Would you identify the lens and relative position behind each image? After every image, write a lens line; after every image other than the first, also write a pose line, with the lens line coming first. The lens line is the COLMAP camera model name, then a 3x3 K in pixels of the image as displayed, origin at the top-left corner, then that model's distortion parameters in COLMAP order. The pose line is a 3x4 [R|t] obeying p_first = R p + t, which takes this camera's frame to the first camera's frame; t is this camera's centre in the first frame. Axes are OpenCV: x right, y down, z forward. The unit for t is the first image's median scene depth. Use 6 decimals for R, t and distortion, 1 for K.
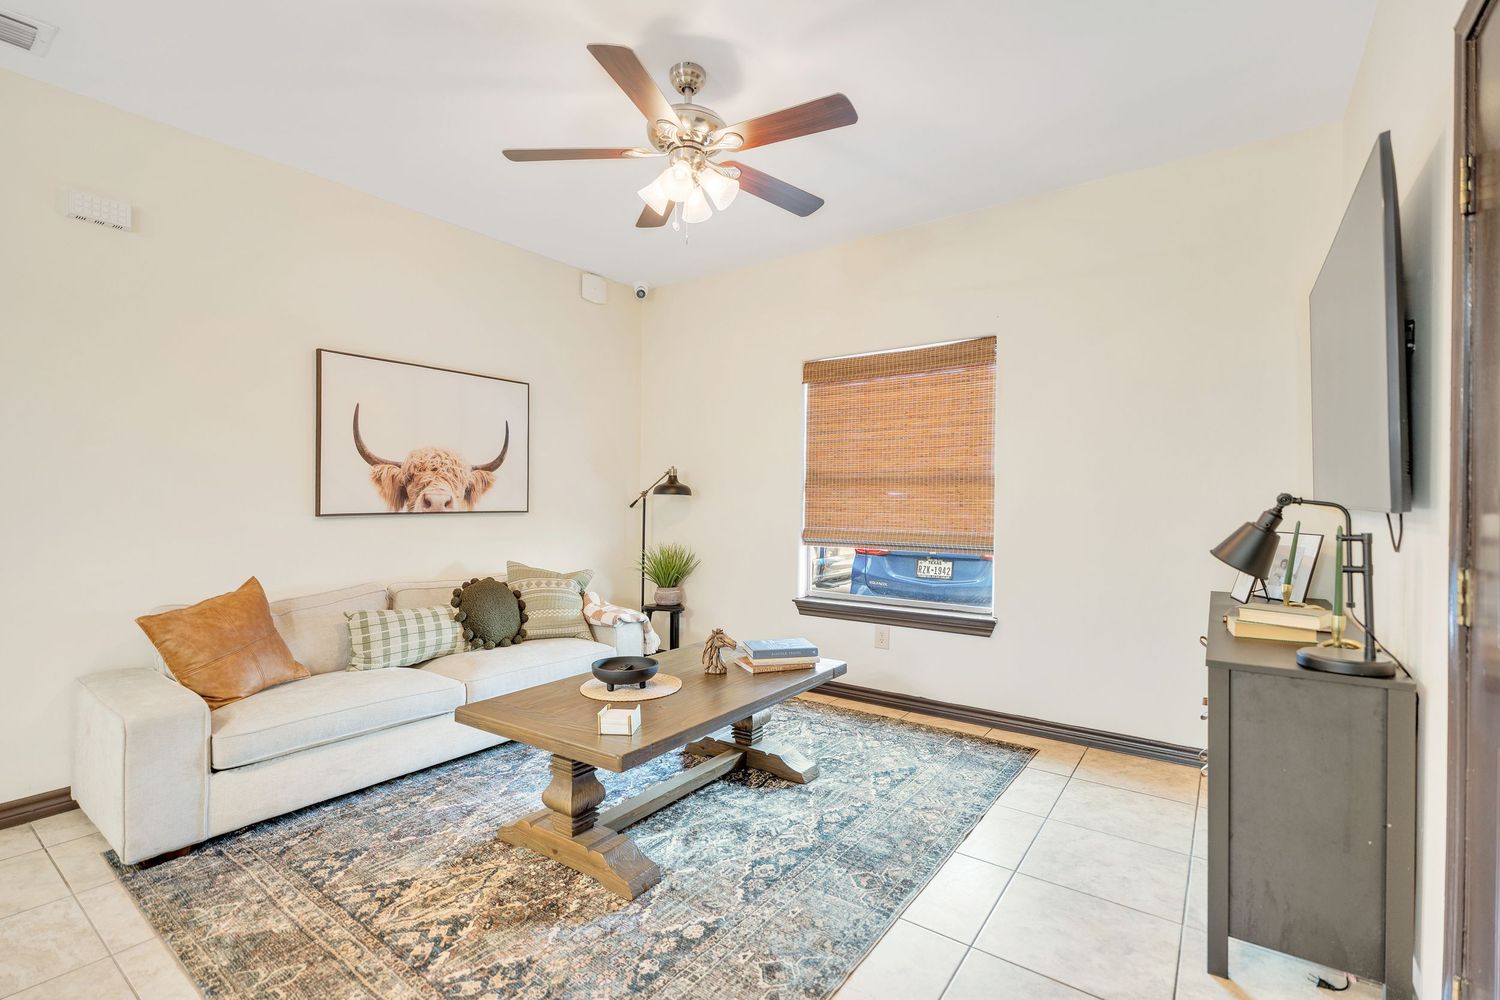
lens RADIAL K [[674.3, 0, 764.4], [0, 674.3, 497.9], [0, 0, 1]] dist [0.006378, 0.001101]
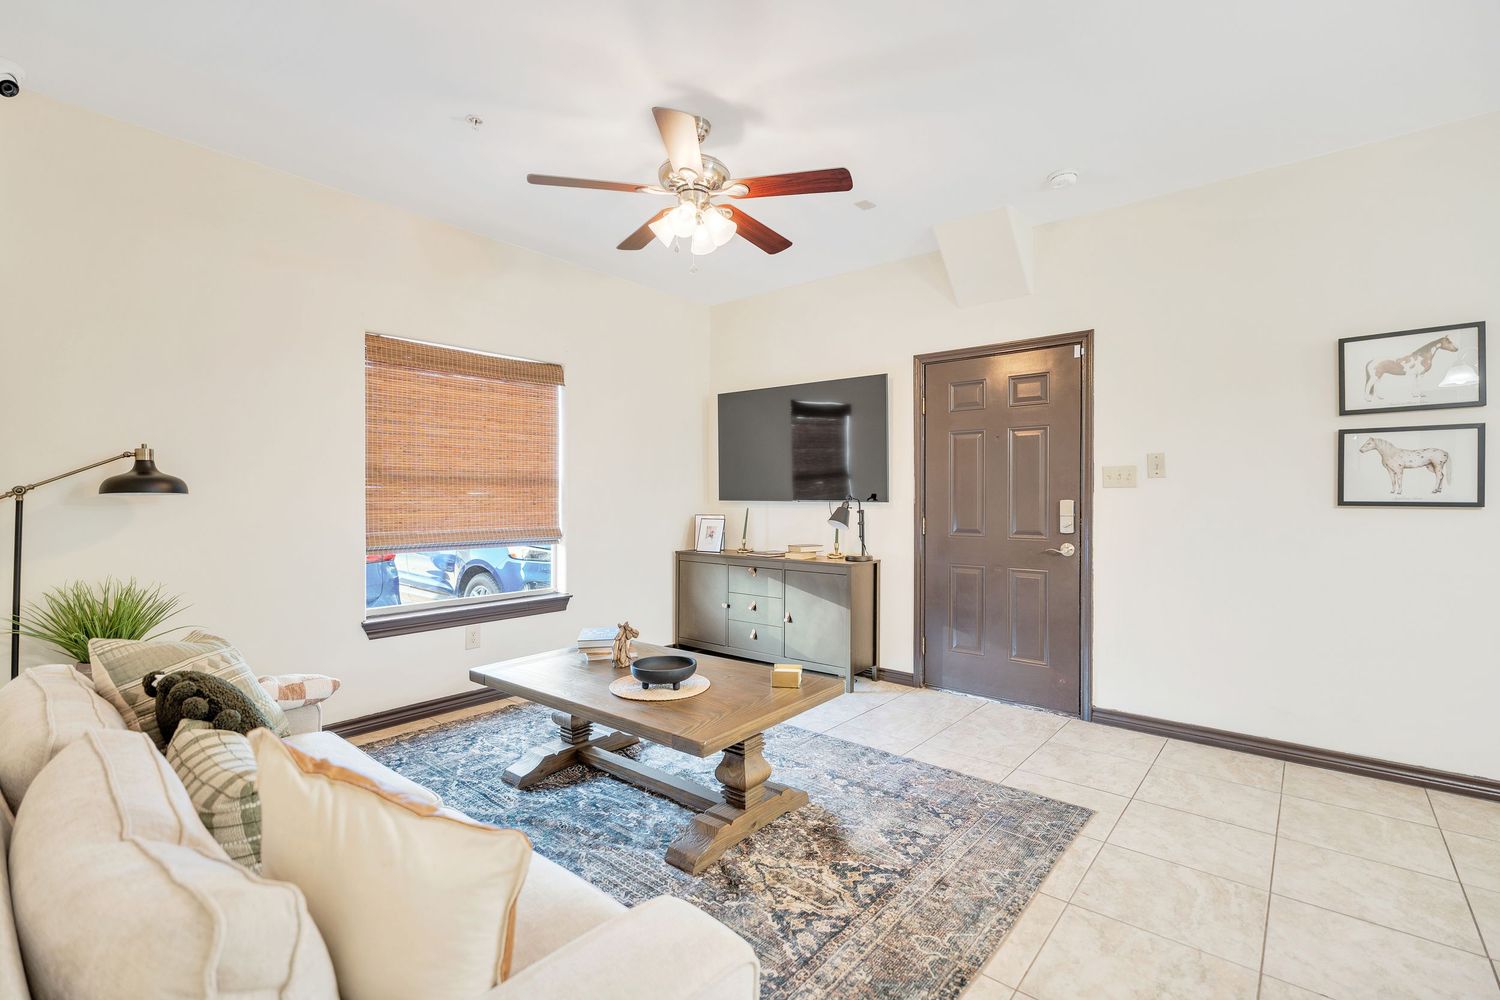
lens RADIAL K [[674.3, 0, 730.1], [0, 674.3, 499.0], [0, 0, 1]] dist [0.006378, 0.001101]
pose [[0.091235, -0.007969, 0.995798, -0.771474], [-0.000146, 0.999968, 0.008016, -0.005691], [-0.995829, -0.000876, 0.091231, 0.520197]]
